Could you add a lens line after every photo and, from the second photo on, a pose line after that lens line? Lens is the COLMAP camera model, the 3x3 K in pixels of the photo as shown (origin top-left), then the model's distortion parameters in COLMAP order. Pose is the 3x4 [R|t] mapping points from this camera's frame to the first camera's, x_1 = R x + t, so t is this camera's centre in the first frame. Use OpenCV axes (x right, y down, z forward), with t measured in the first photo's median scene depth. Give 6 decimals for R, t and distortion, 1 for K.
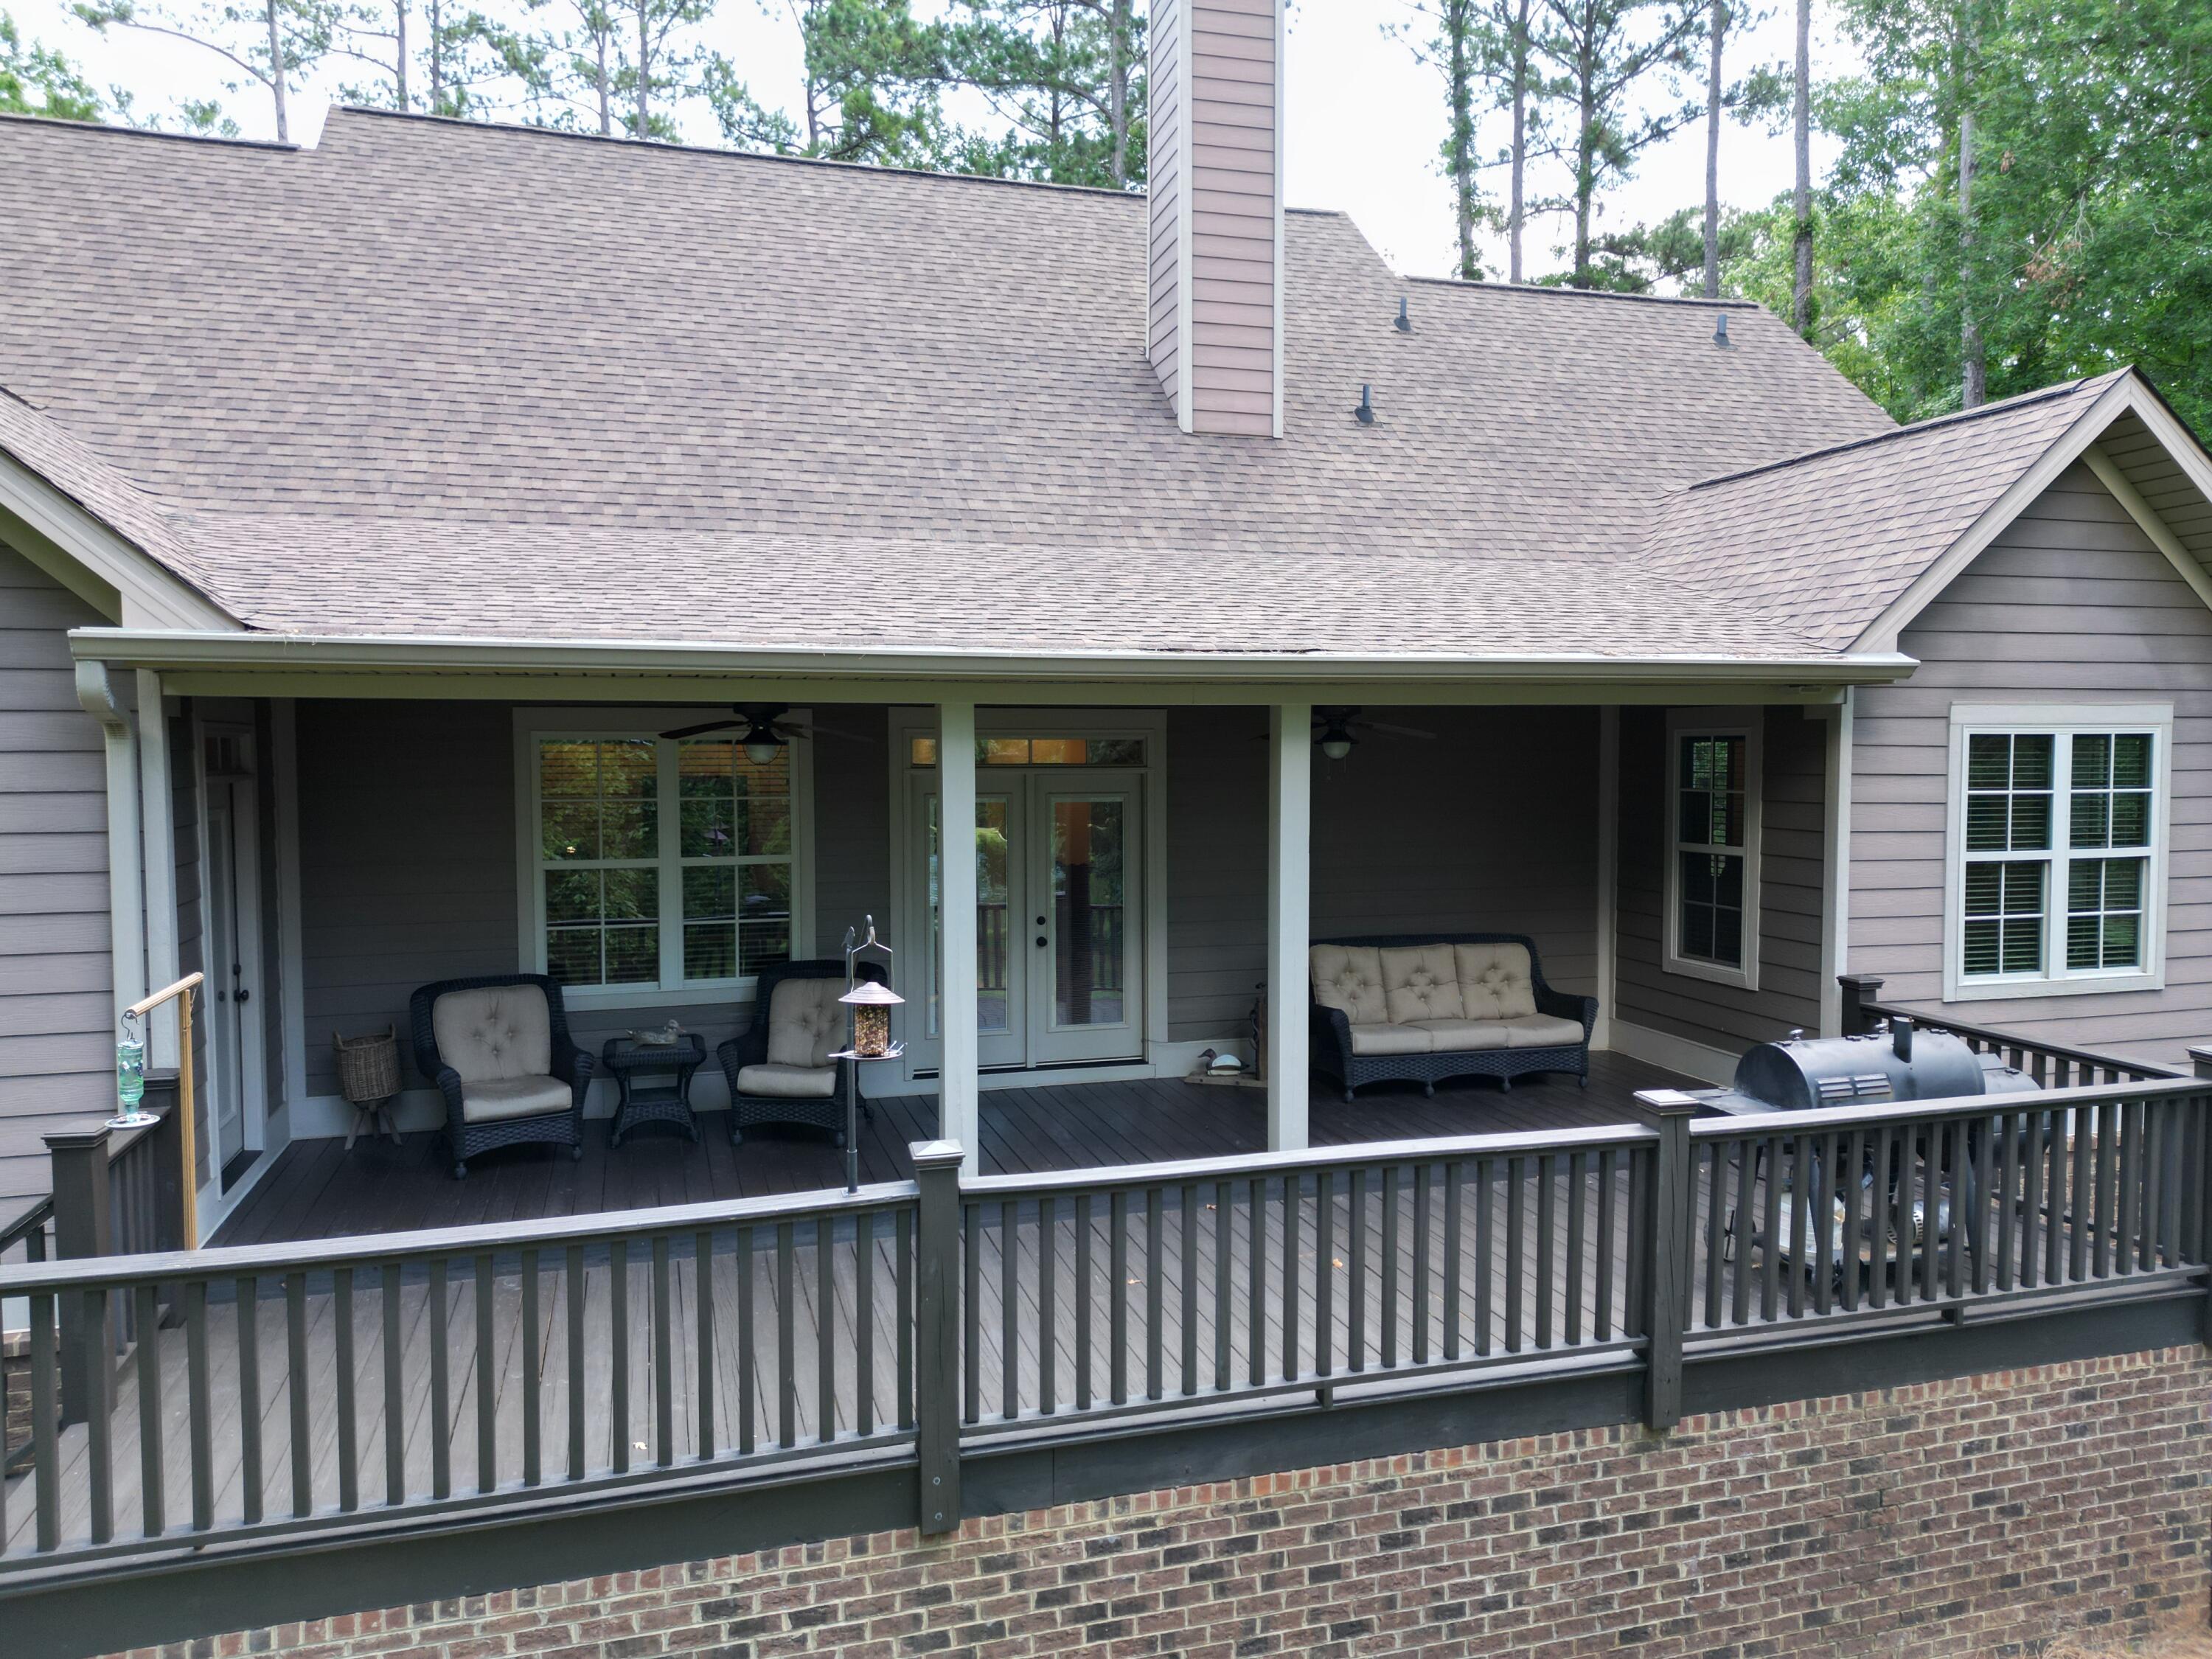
lens RADIAL K [[1557.8, 0, 1106.0], [0, 1557.8, 829.5], [0, 0, 1]] dist [0.050020, -0.023841]
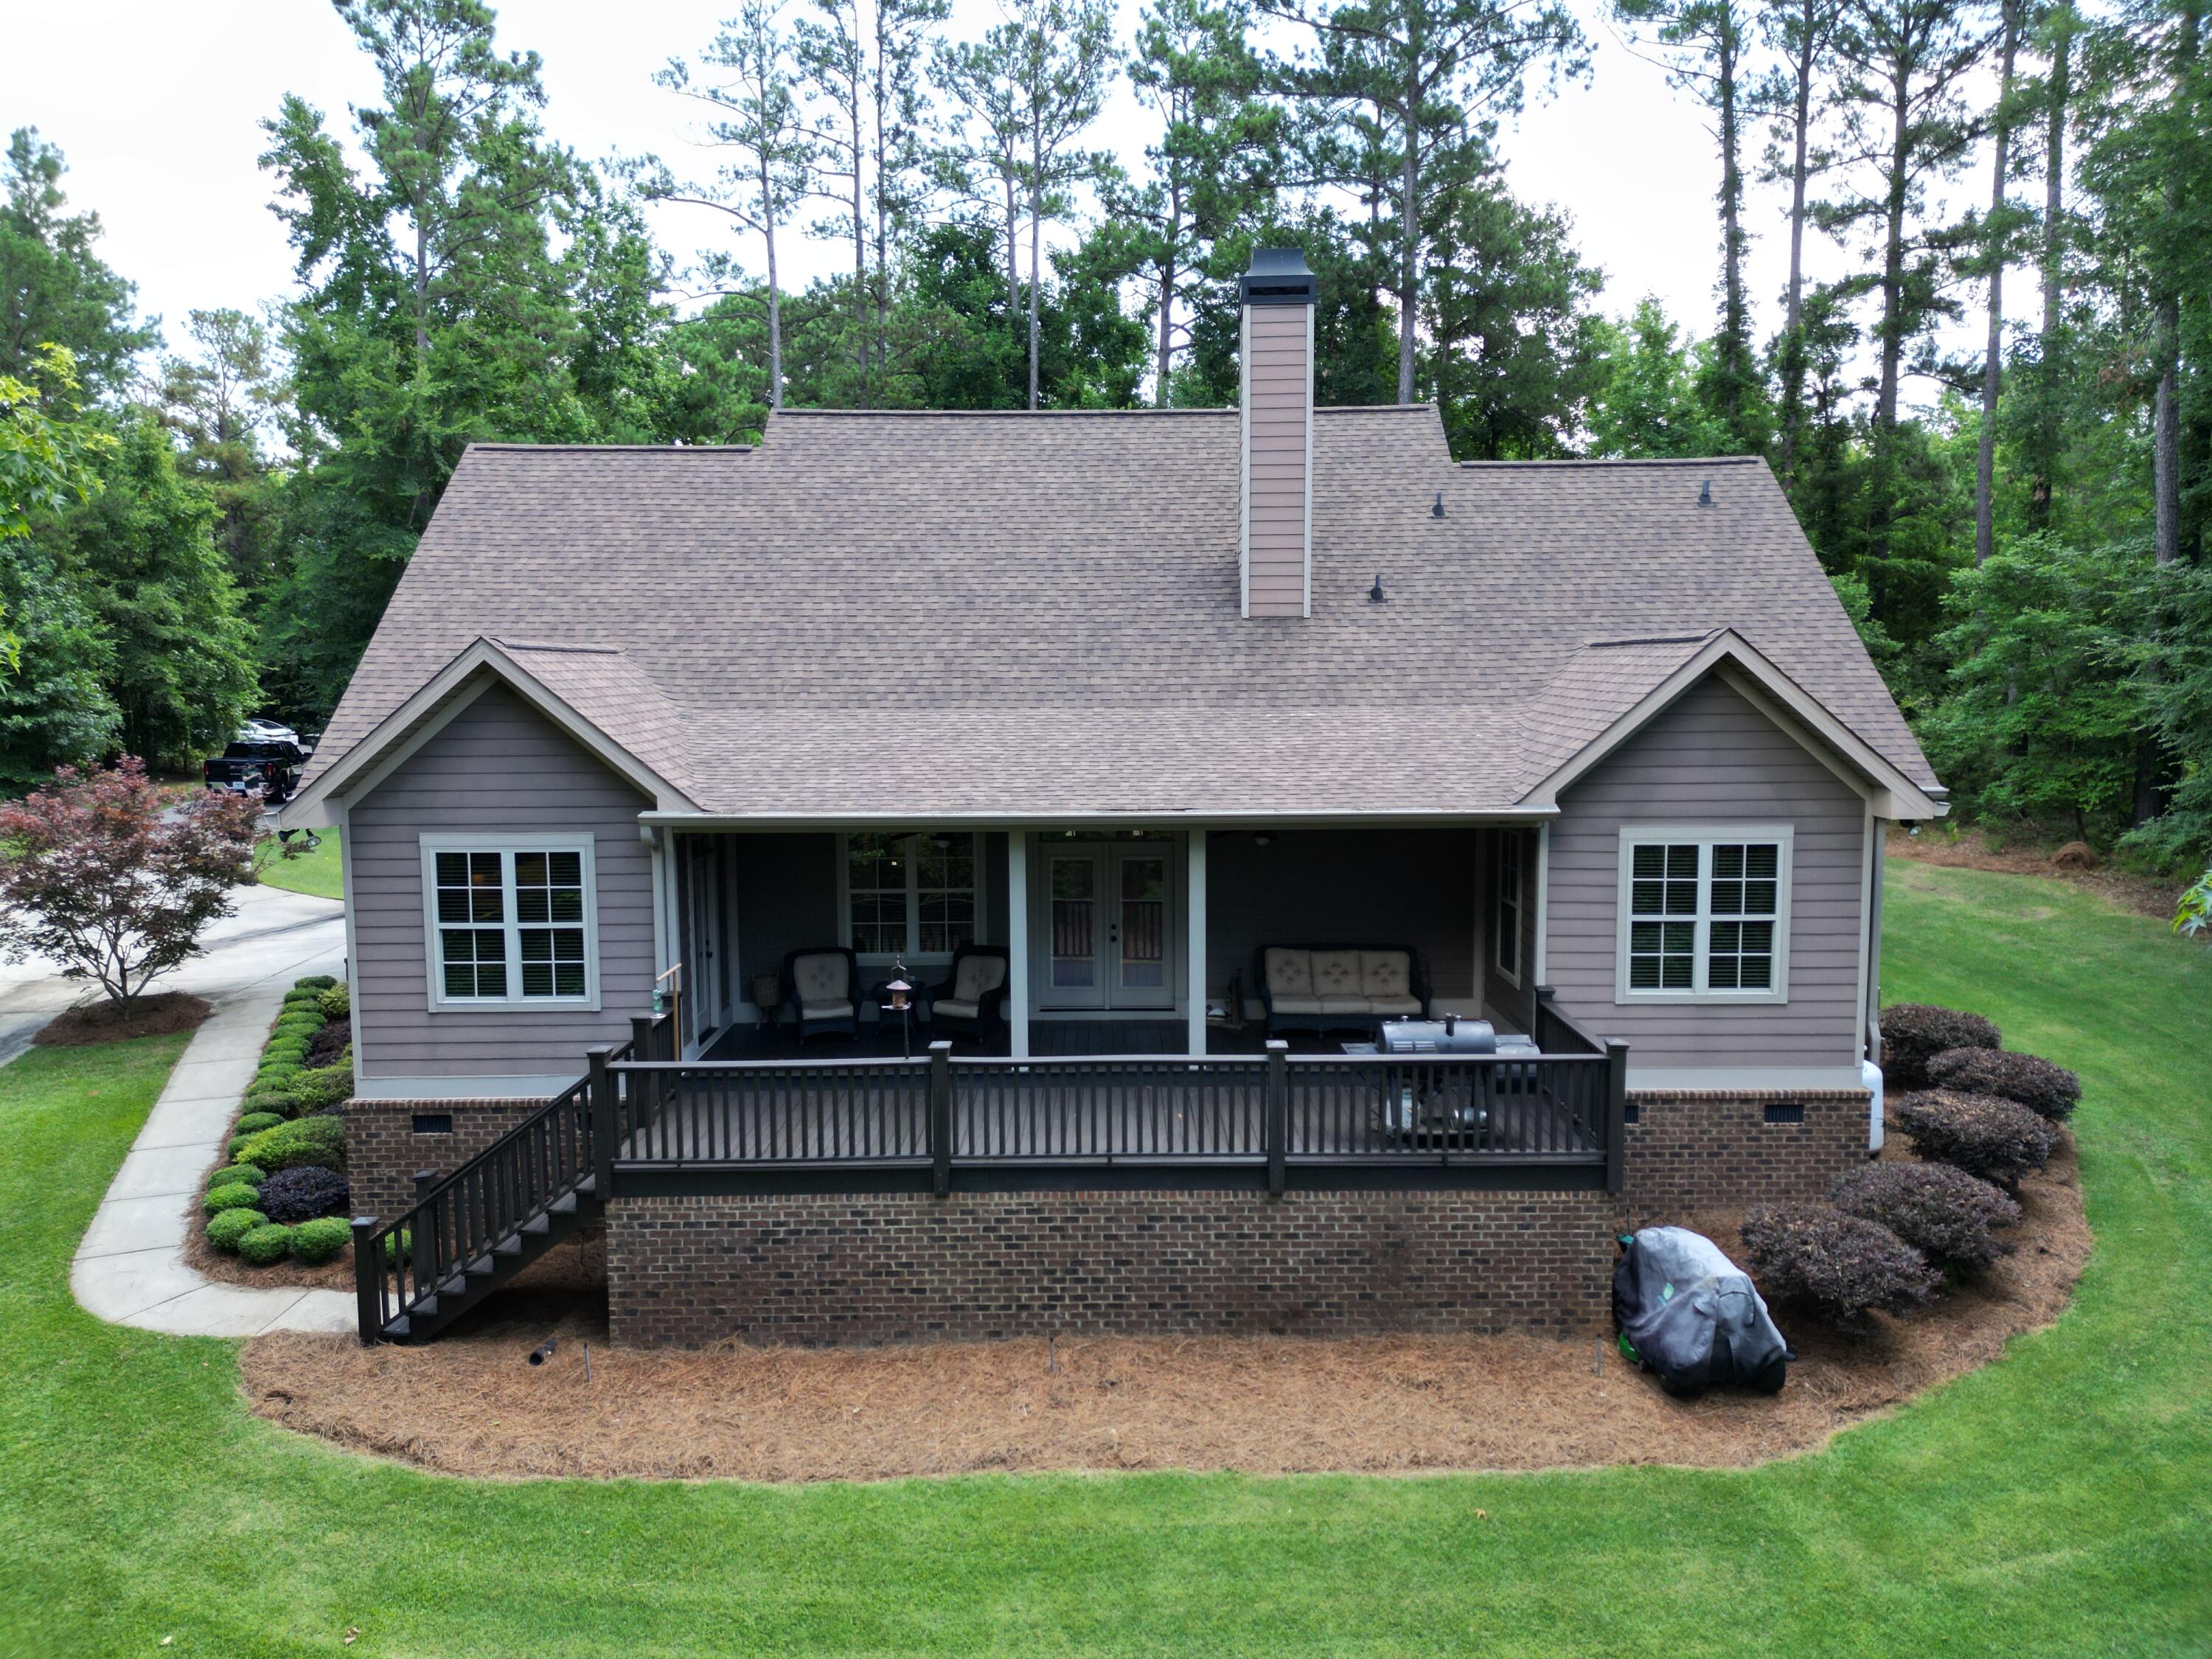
lens RADIAL K [[1575.4, 0, 1106.0], [0, 1575.4, 829.5], [0, 0, 1]] dist [0.170725, -0.259639]
pose [[0.956897, 0.027793, -0.289094, 0.561082], [-0.012270, 0.998391, 0.055370, -0.182154], [0.290167, -0.049436, 0.955698, -0.859024]]
